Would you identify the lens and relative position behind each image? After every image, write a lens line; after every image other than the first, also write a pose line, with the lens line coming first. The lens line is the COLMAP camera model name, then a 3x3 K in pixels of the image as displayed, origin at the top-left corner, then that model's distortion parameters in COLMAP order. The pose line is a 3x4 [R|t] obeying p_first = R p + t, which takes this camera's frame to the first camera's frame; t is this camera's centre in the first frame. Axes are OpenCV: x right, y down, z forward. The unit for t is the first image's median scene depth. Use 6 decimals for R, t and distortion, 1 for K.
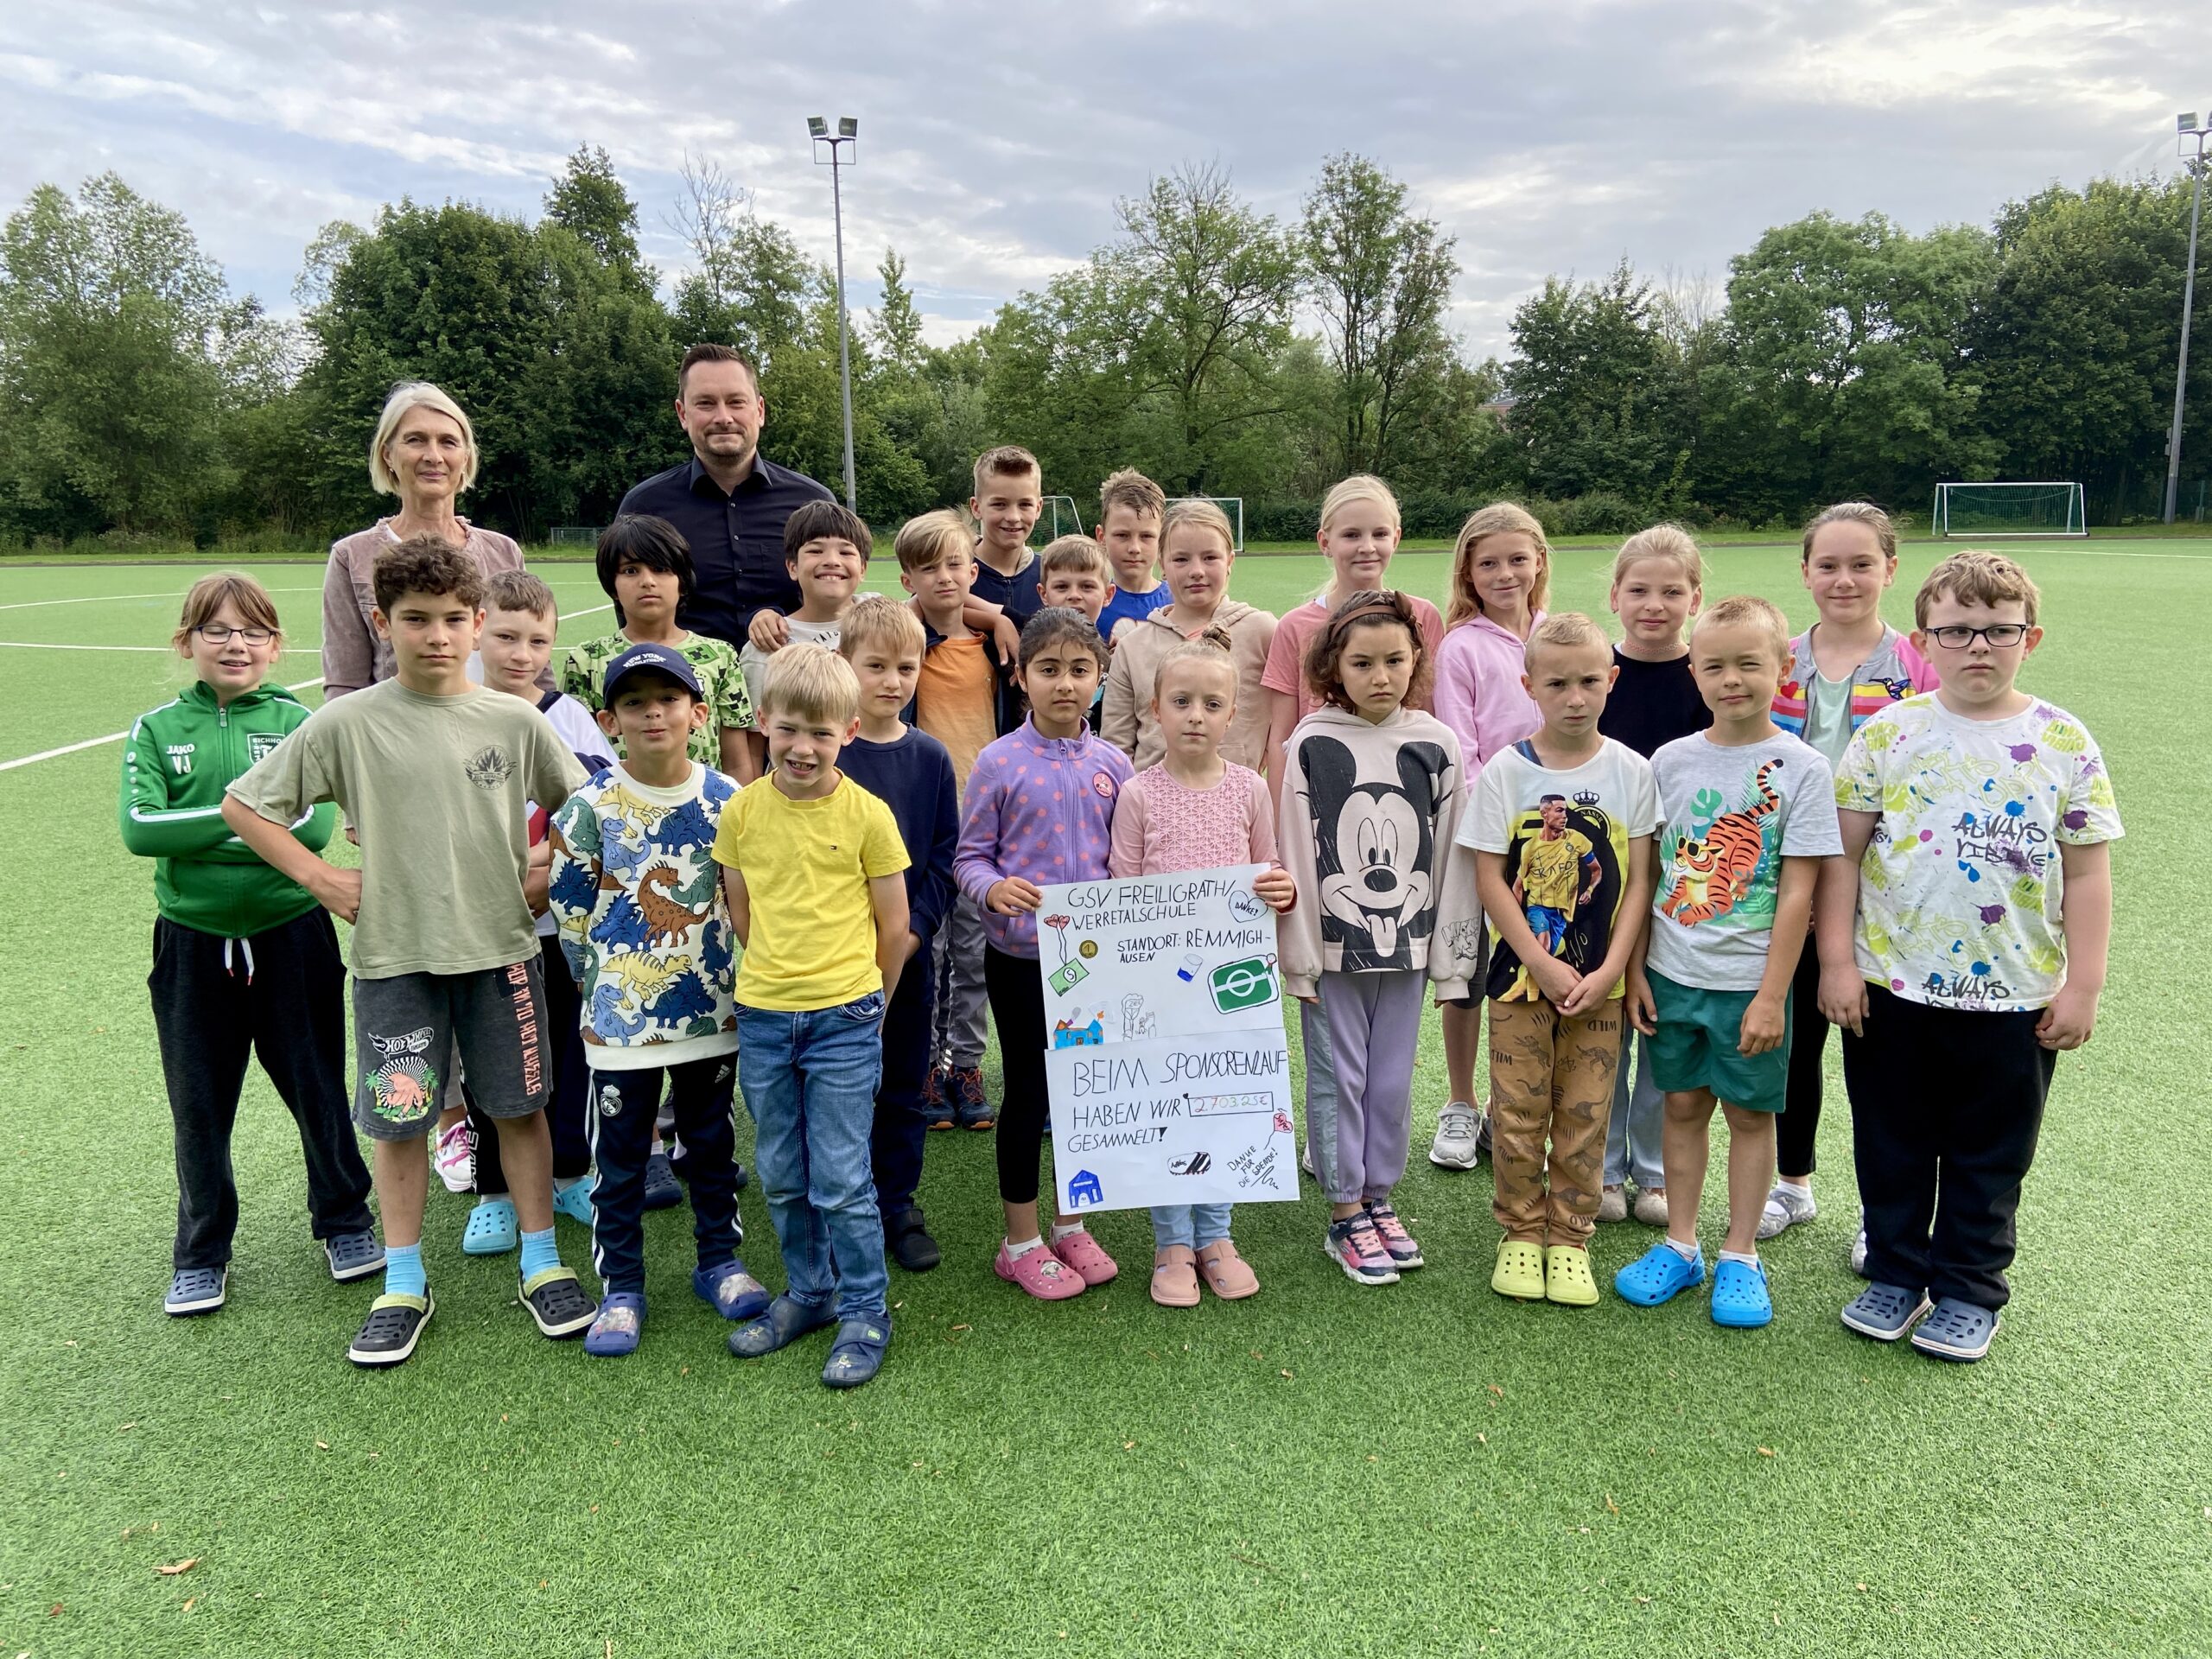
lens RADIAL K [[1671.9, 0, 1102.0], [0, 1671.9, 831.0], [0, 0, 1]] dist [0.028056, 0.000507]
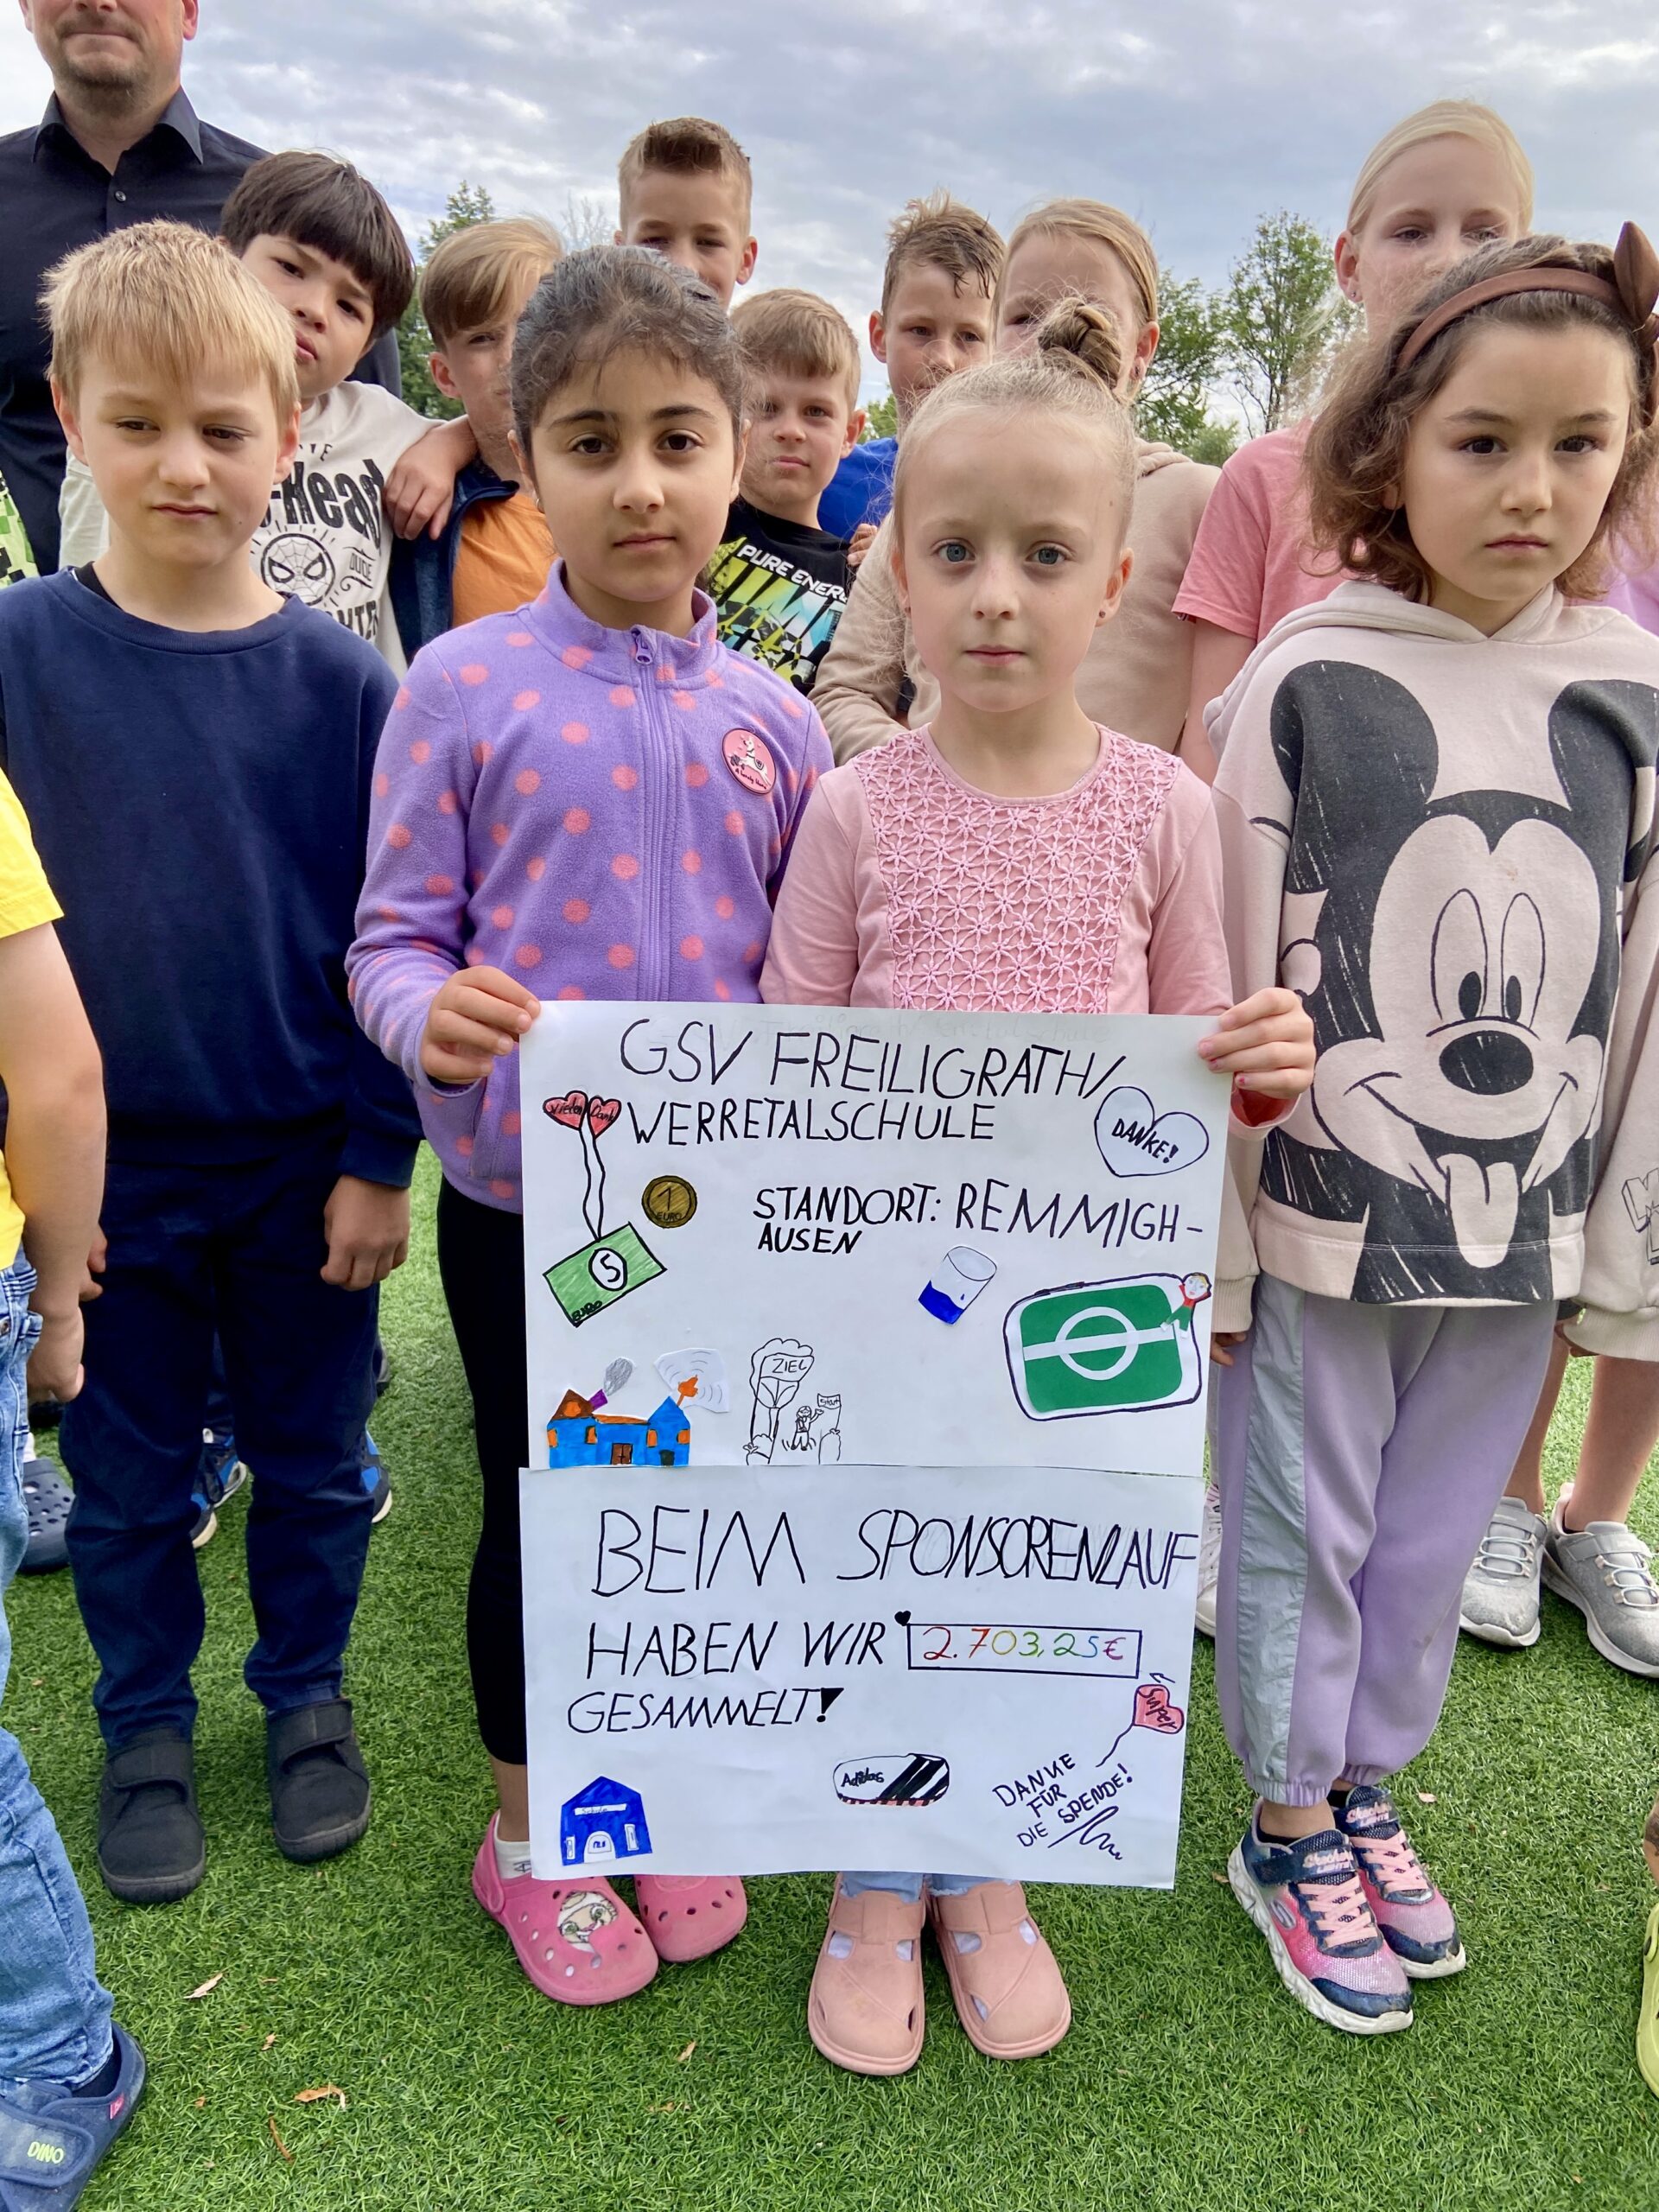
lens RADIAL K [[1671.9, 0, 838.4], [0, 1671.9, 1113.5], [0, 0, 1]] dist [0.028056, 0.000507]
pose [[0.995277, 0.066894, -0.070344, 0.051264], [-0.059562, 0.993039, 0.101615, 0.011514], [0.076652, -0.096945, 0.992334, 0.604047]]
